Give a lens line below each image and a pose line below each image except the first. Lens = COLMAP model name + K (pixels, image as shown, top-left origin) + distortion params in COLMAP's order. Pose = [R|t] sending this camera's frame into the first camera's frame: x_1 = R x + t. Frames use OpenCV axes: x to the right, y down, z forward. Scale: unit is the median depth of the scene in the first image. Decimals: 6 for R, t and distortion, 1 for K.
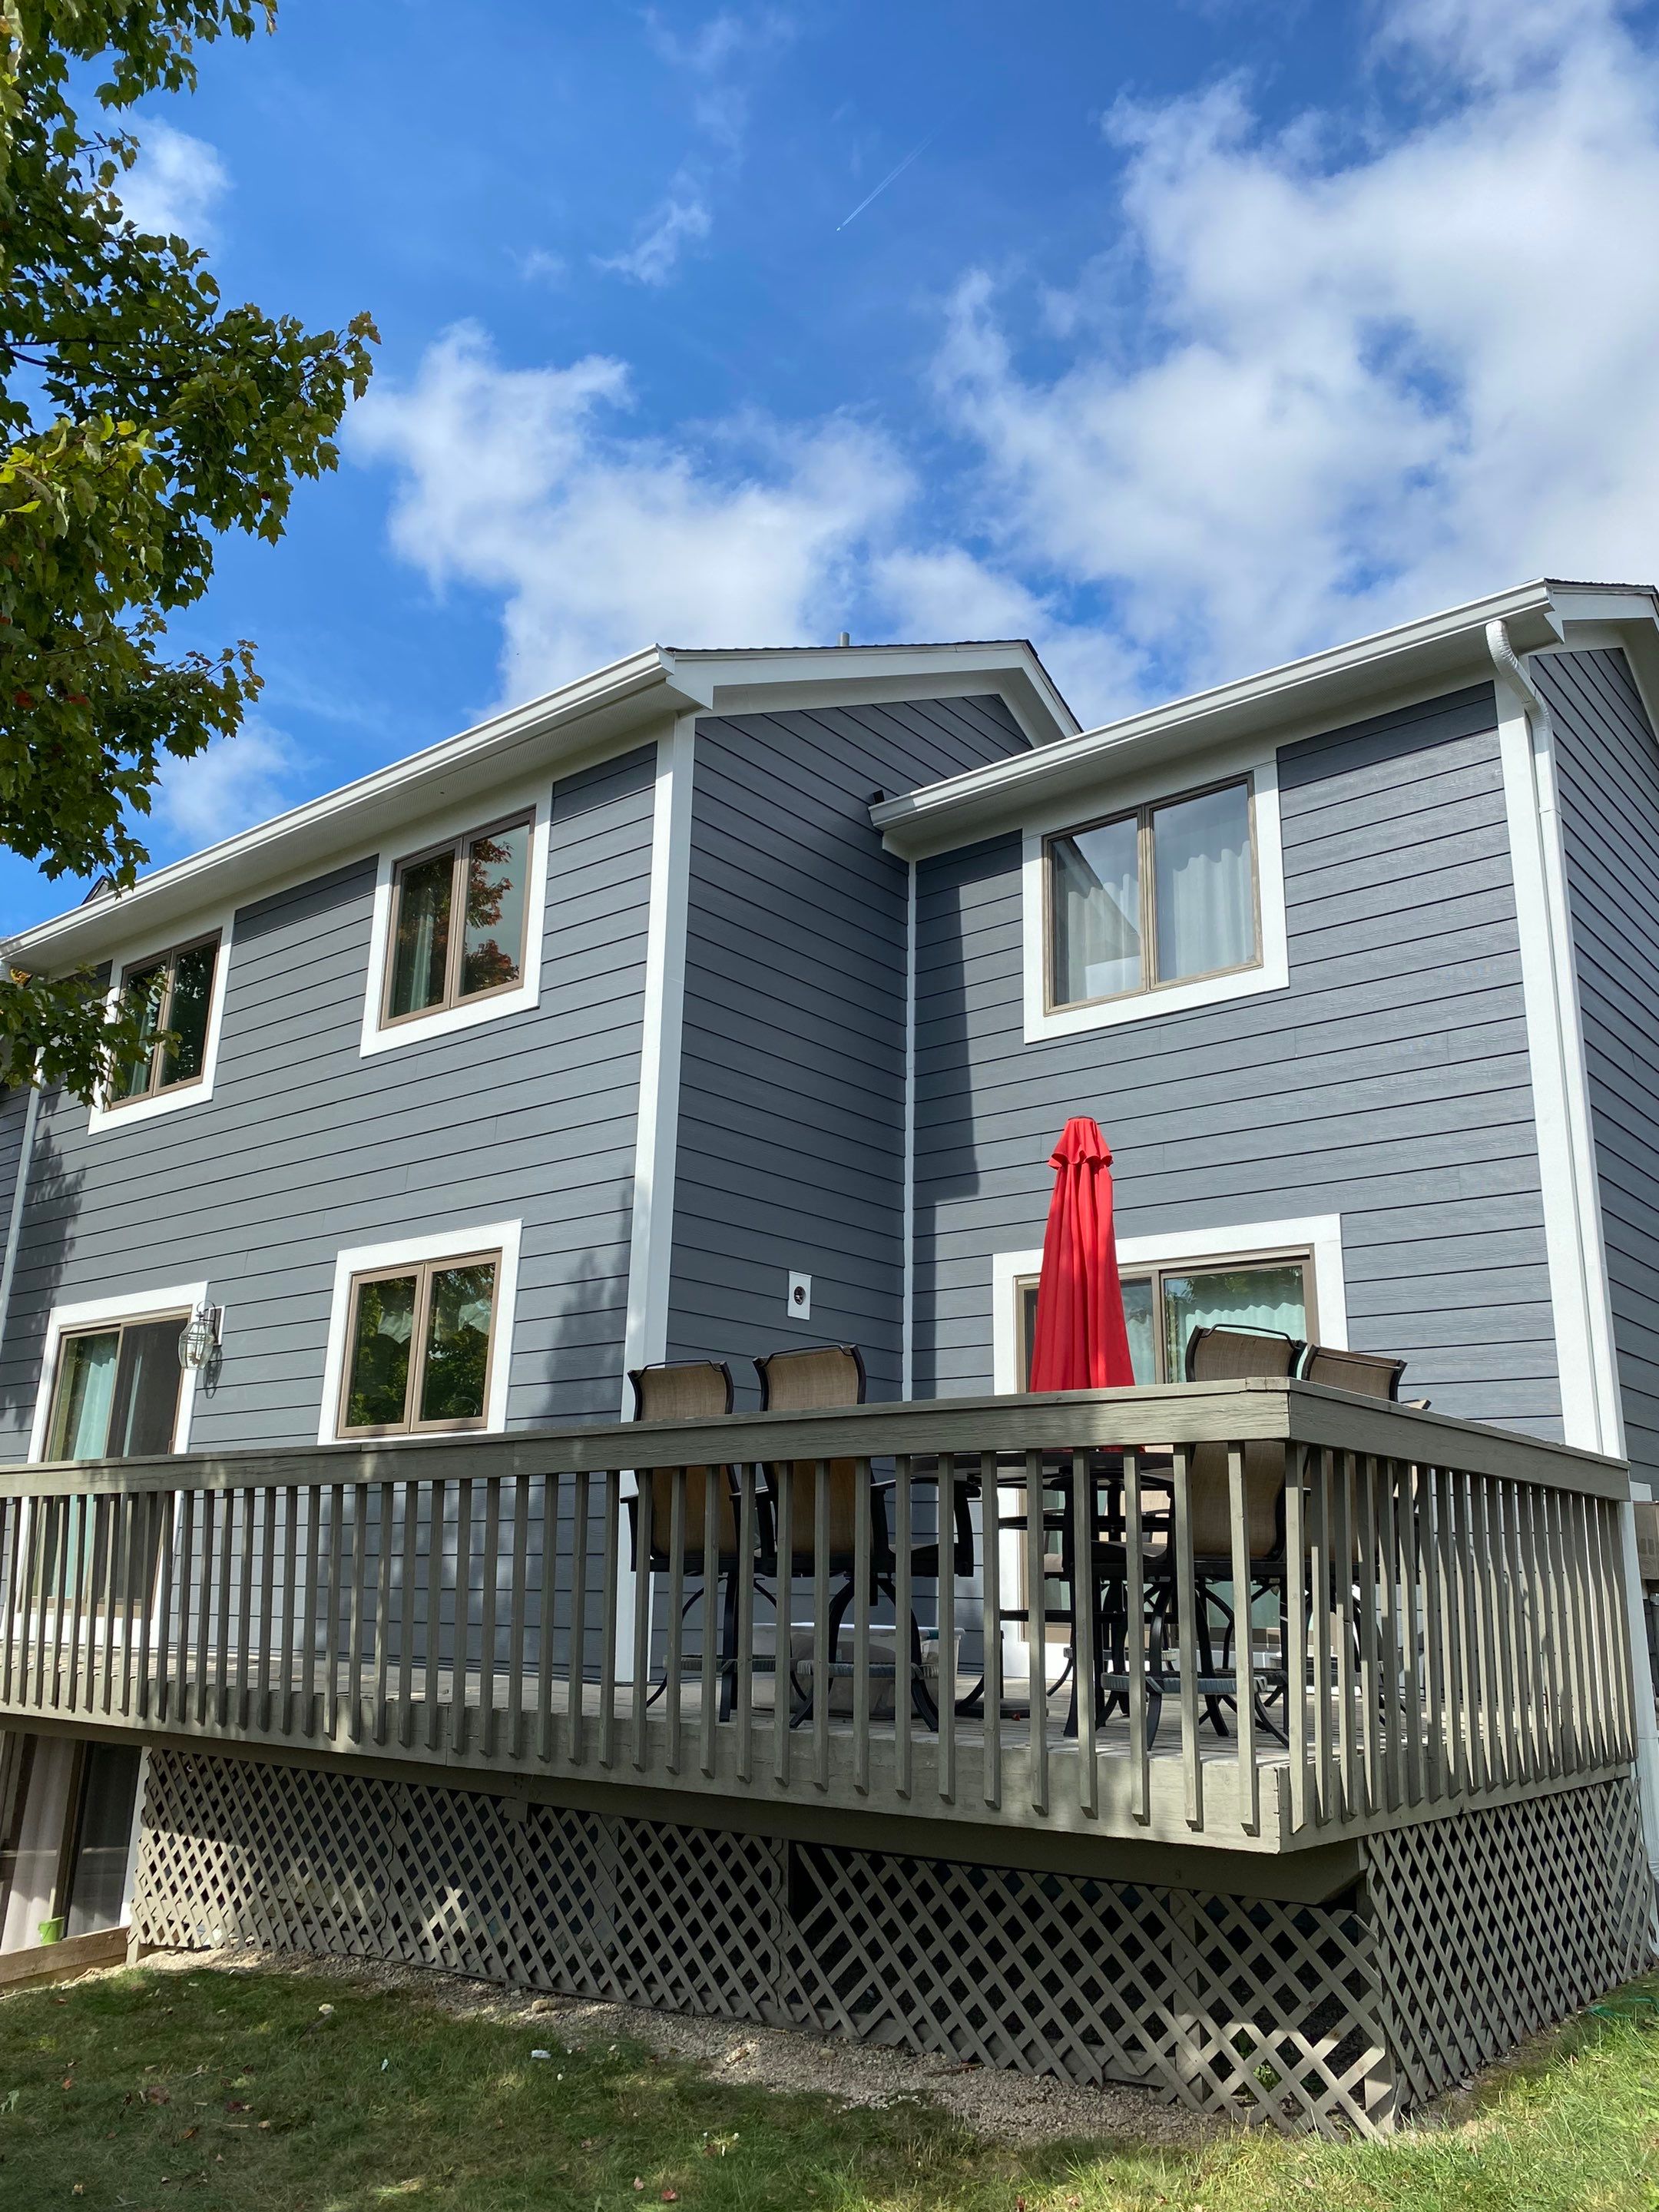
lens RADIAL K [[1736.8, 0, 842.7], [0, 1736.8, 1106.0], [0, 0, 1]] dist [0.018236, -0.026087]
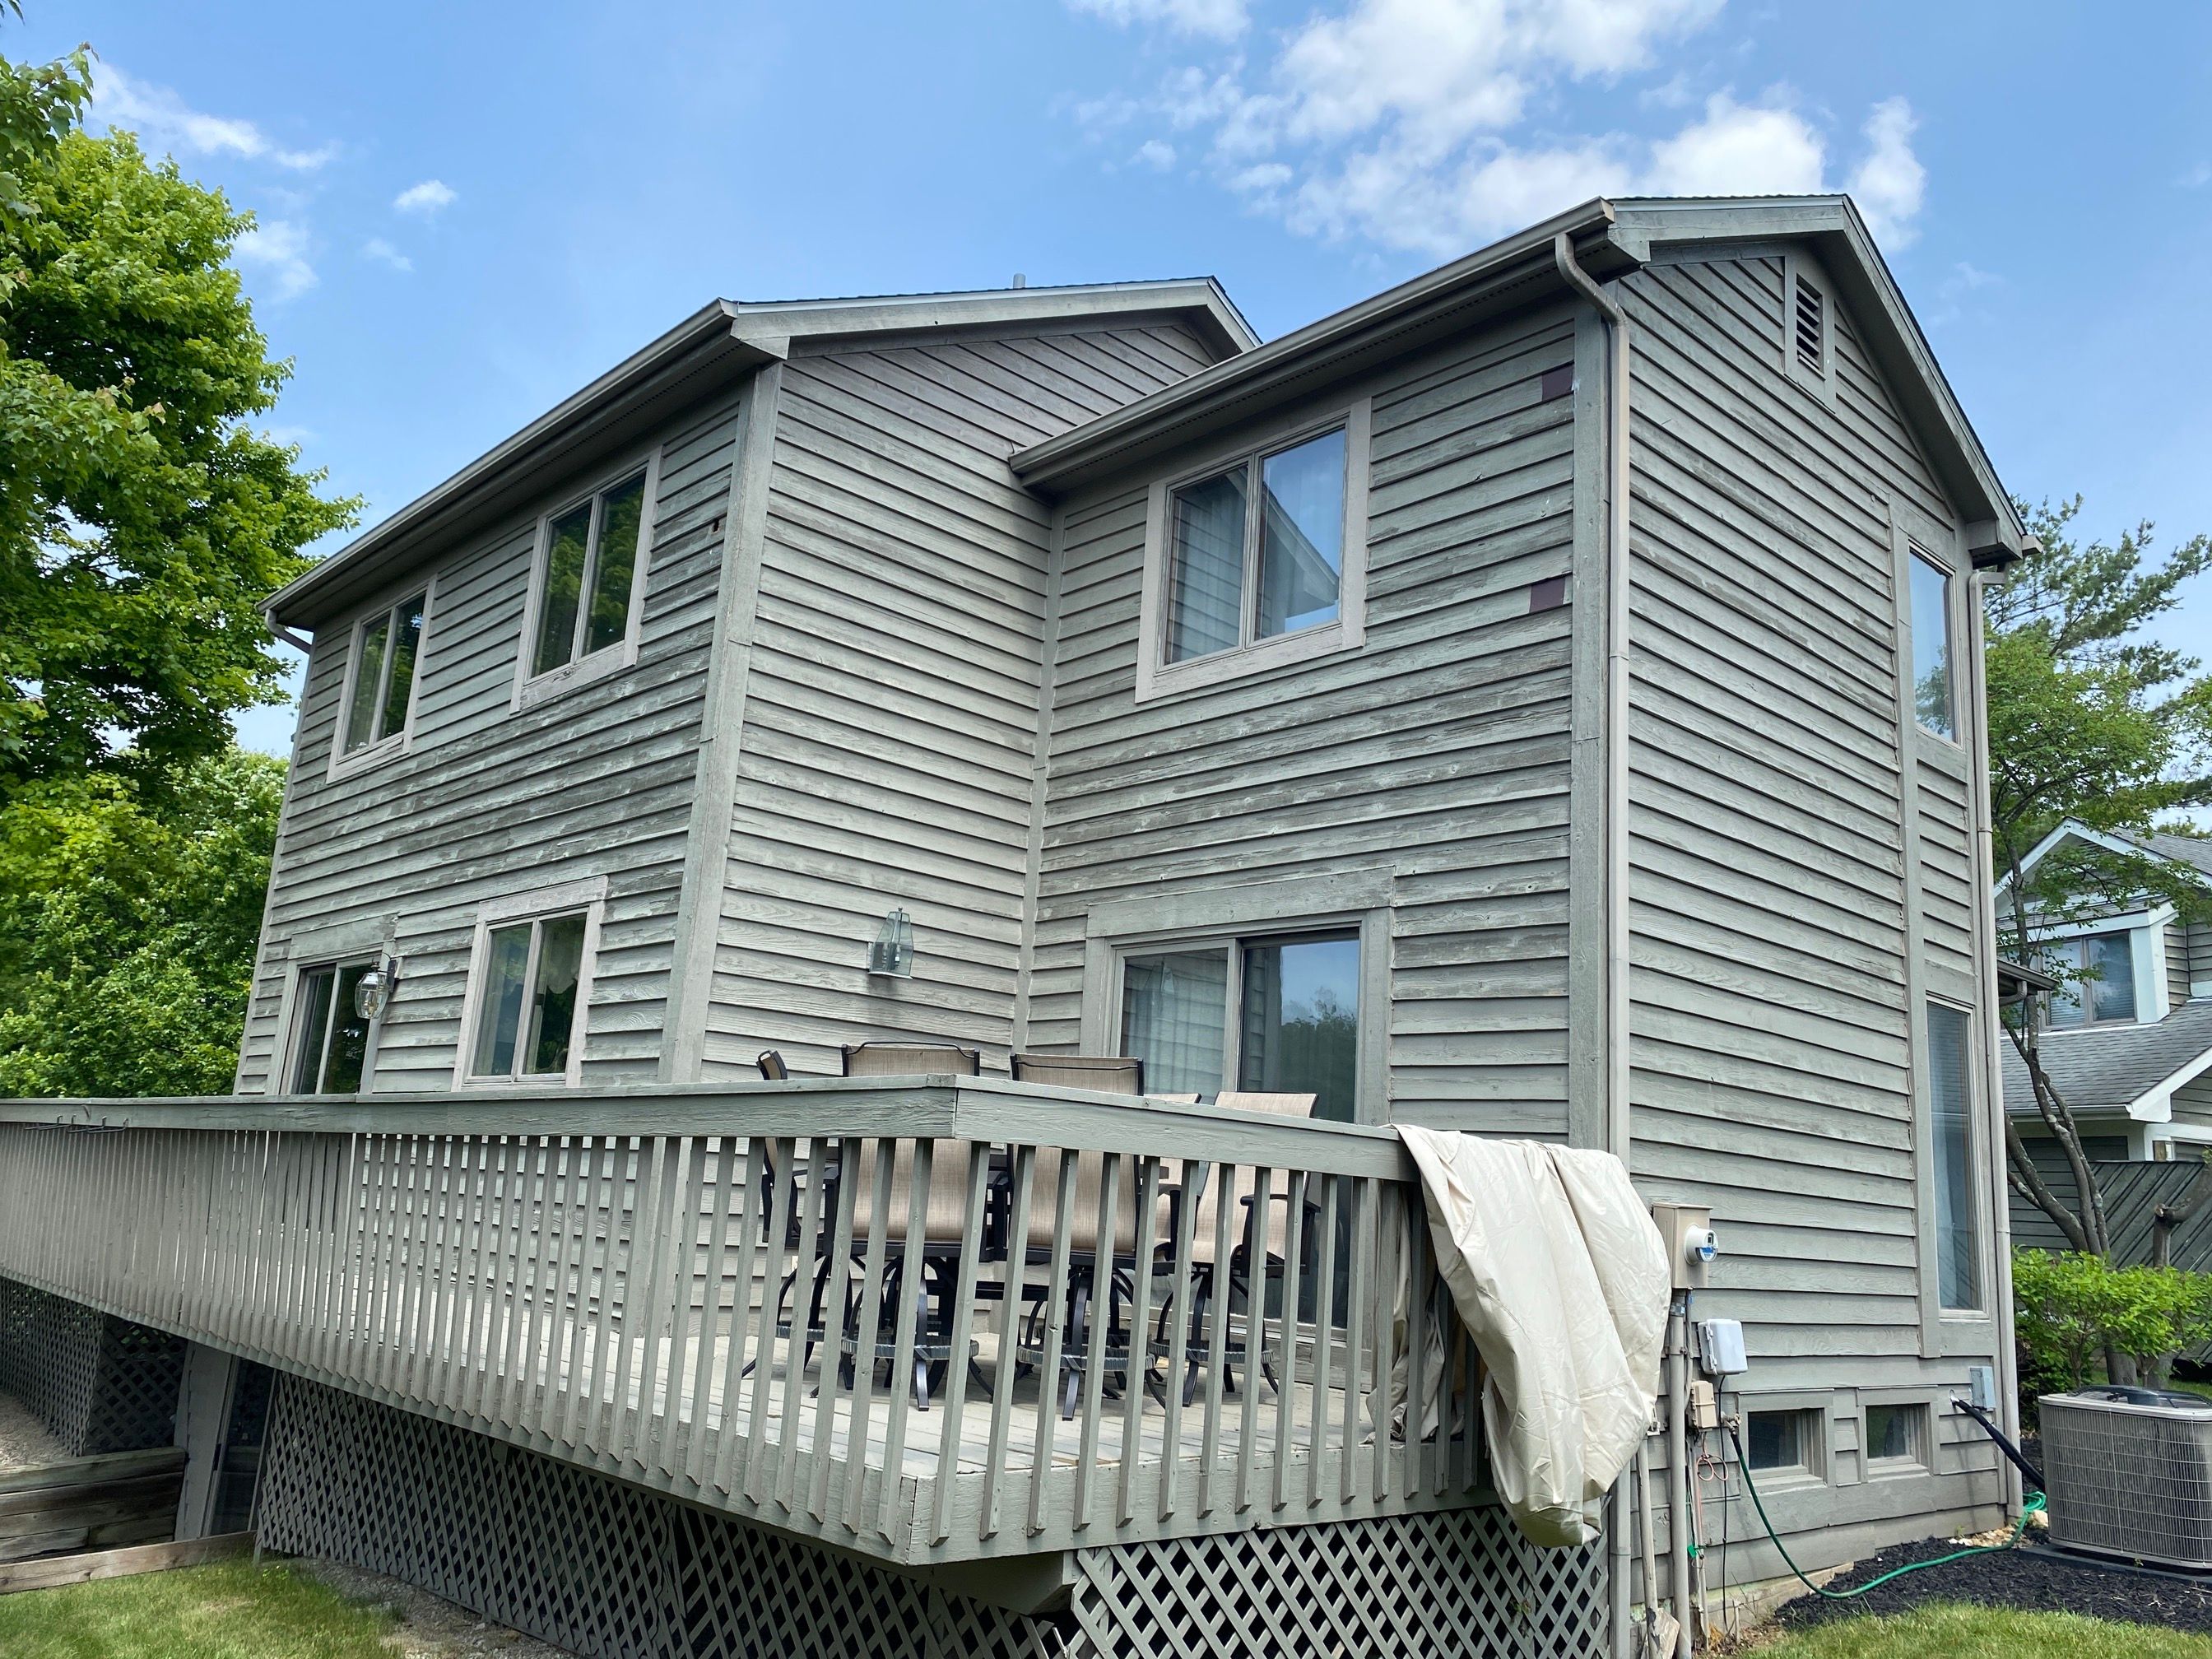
lens RADIAL K [[1737.2, 0, 1105.8], [0, 1737.2, 839.8], [0, 0, 1]] dist [-0.001039, -0.002164]
pose [[0.988481, 0.011449, -0.150913, 0.286801], [-0.003024, 0.998430, 0.055938, -0.015637], [0.151316, -0.054837, 0.986963, 0.049816]]
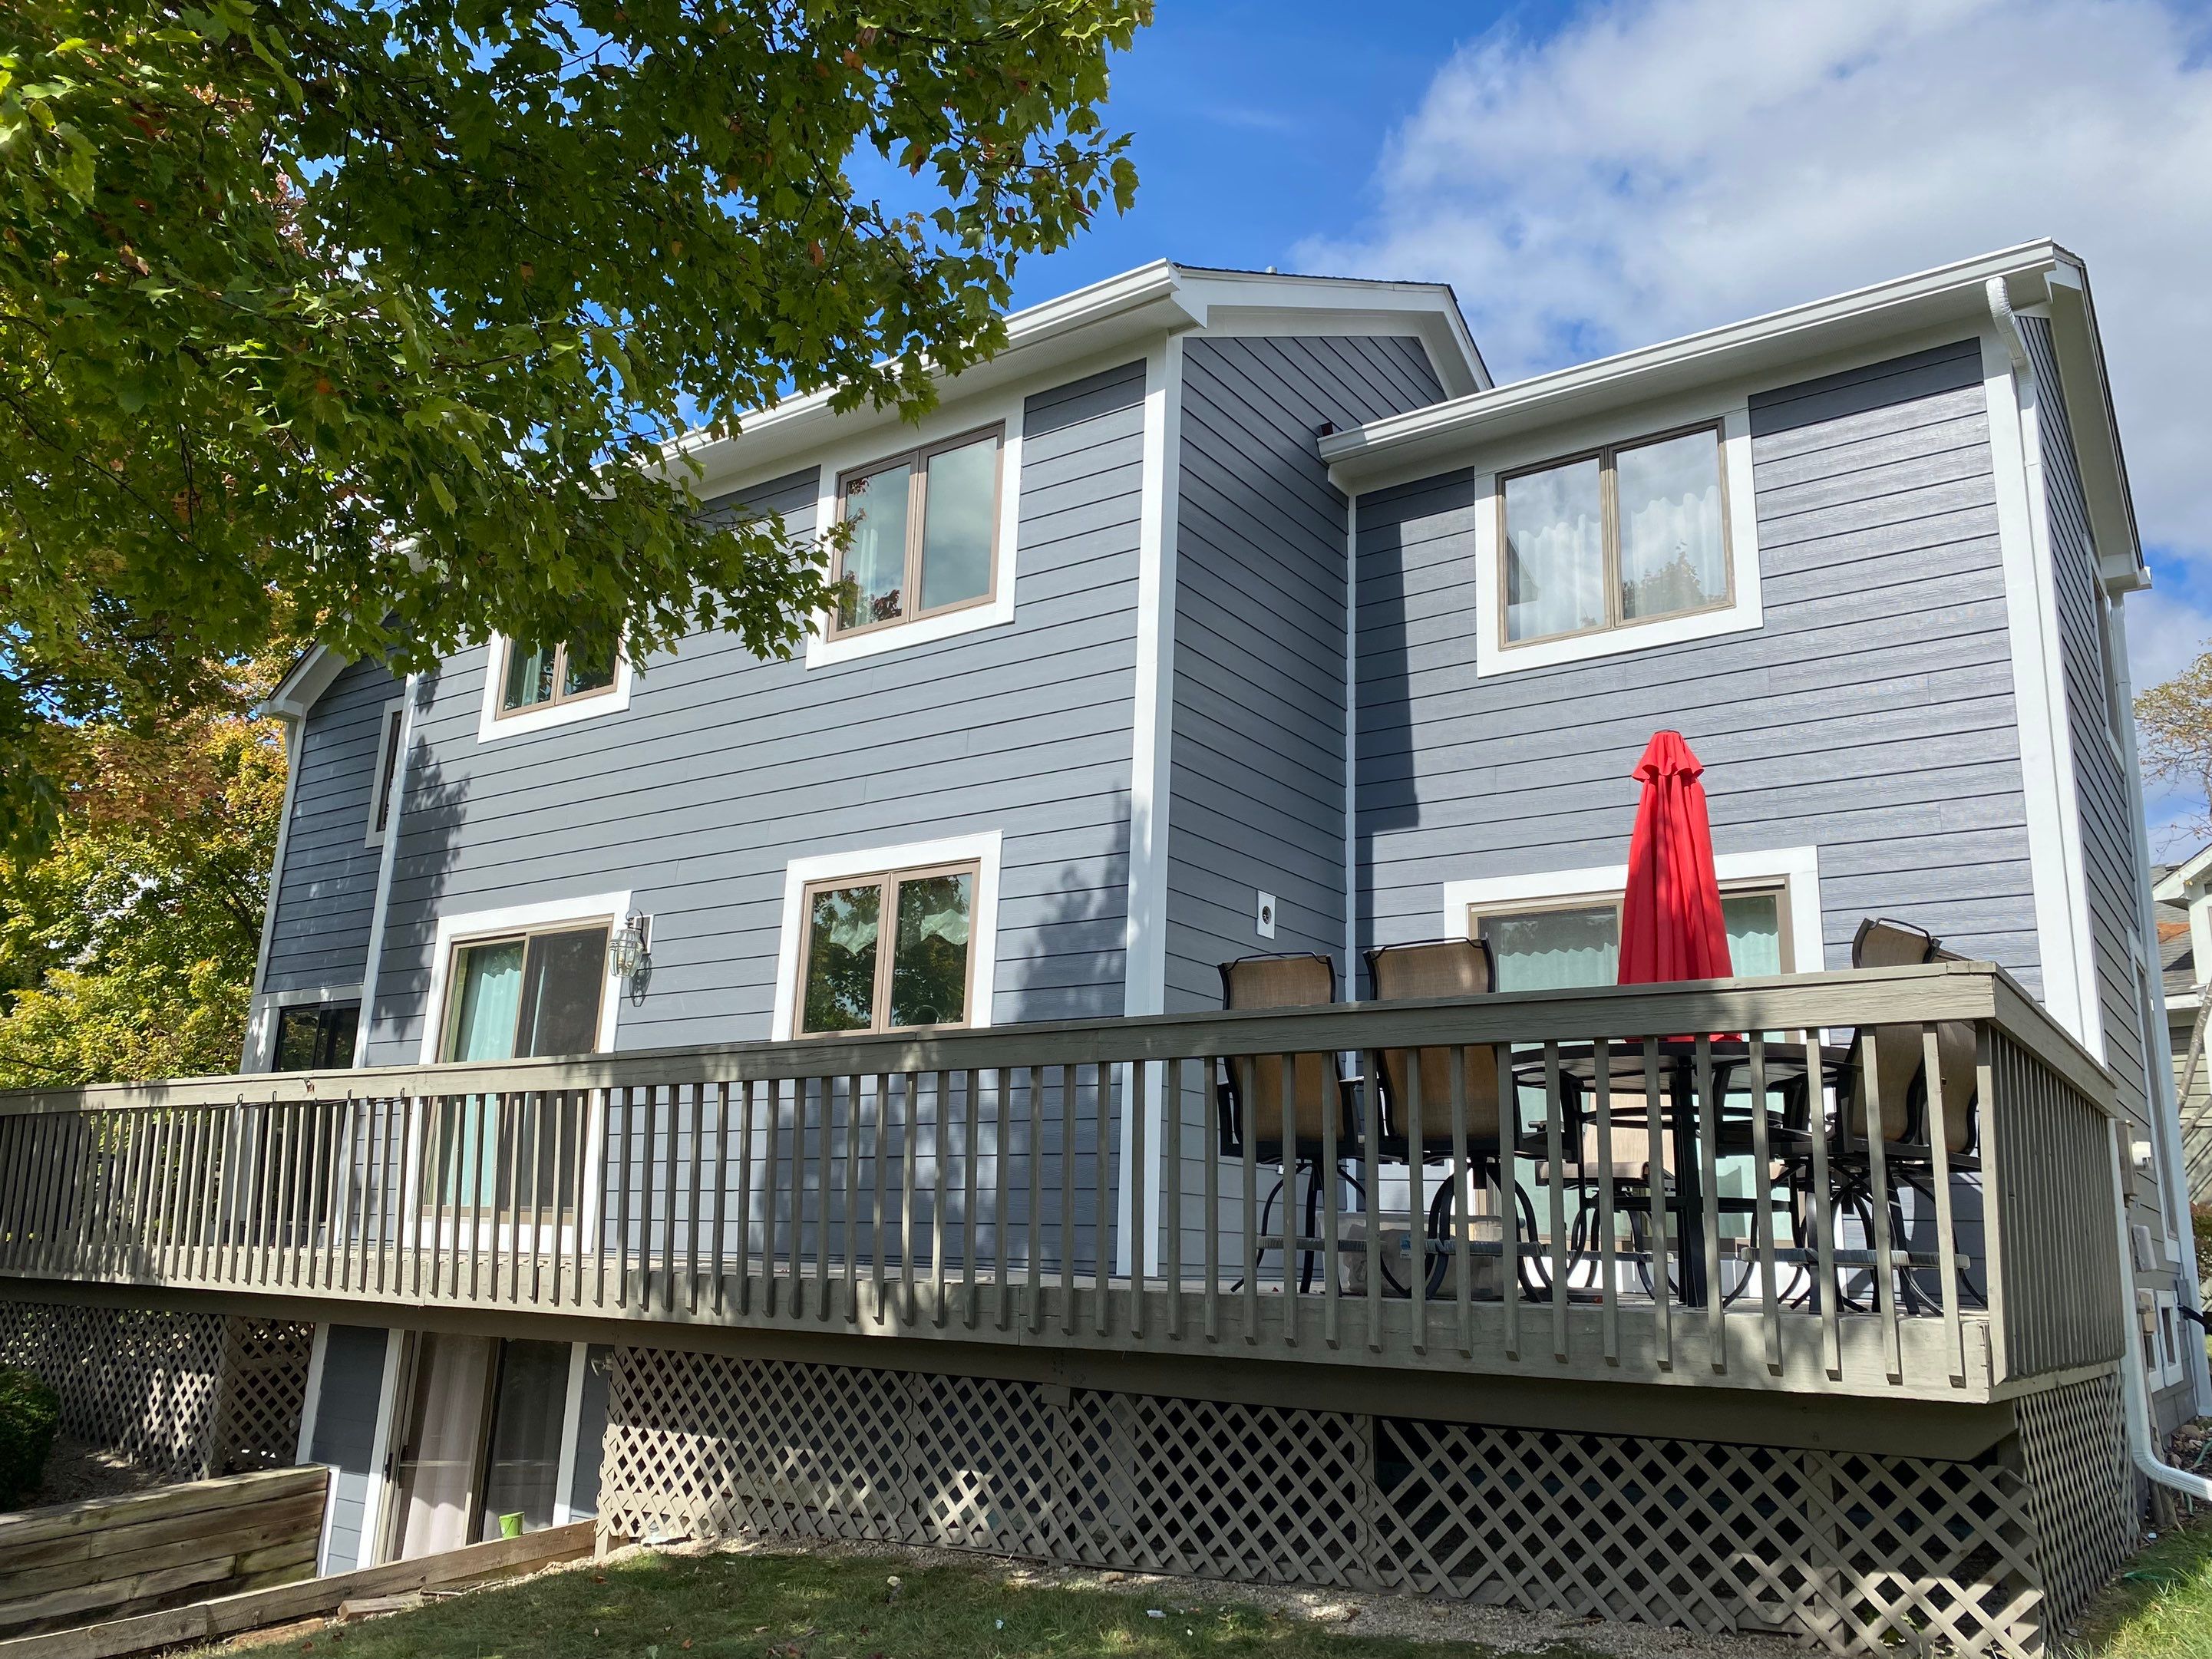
lens RADIAL K [[1736.6, 0, 1123.5], [0, 1736.6, 831.4], [0, 0, 1]] dist [0.018236, -0.026087]
pose [[0.997261, 0.031765, 0.066801, -0.204693], [-0.033741, 0.999019, 0.028671, 0.039255], [-0.065825, -0.030846, 0.997354, -0.008661]]
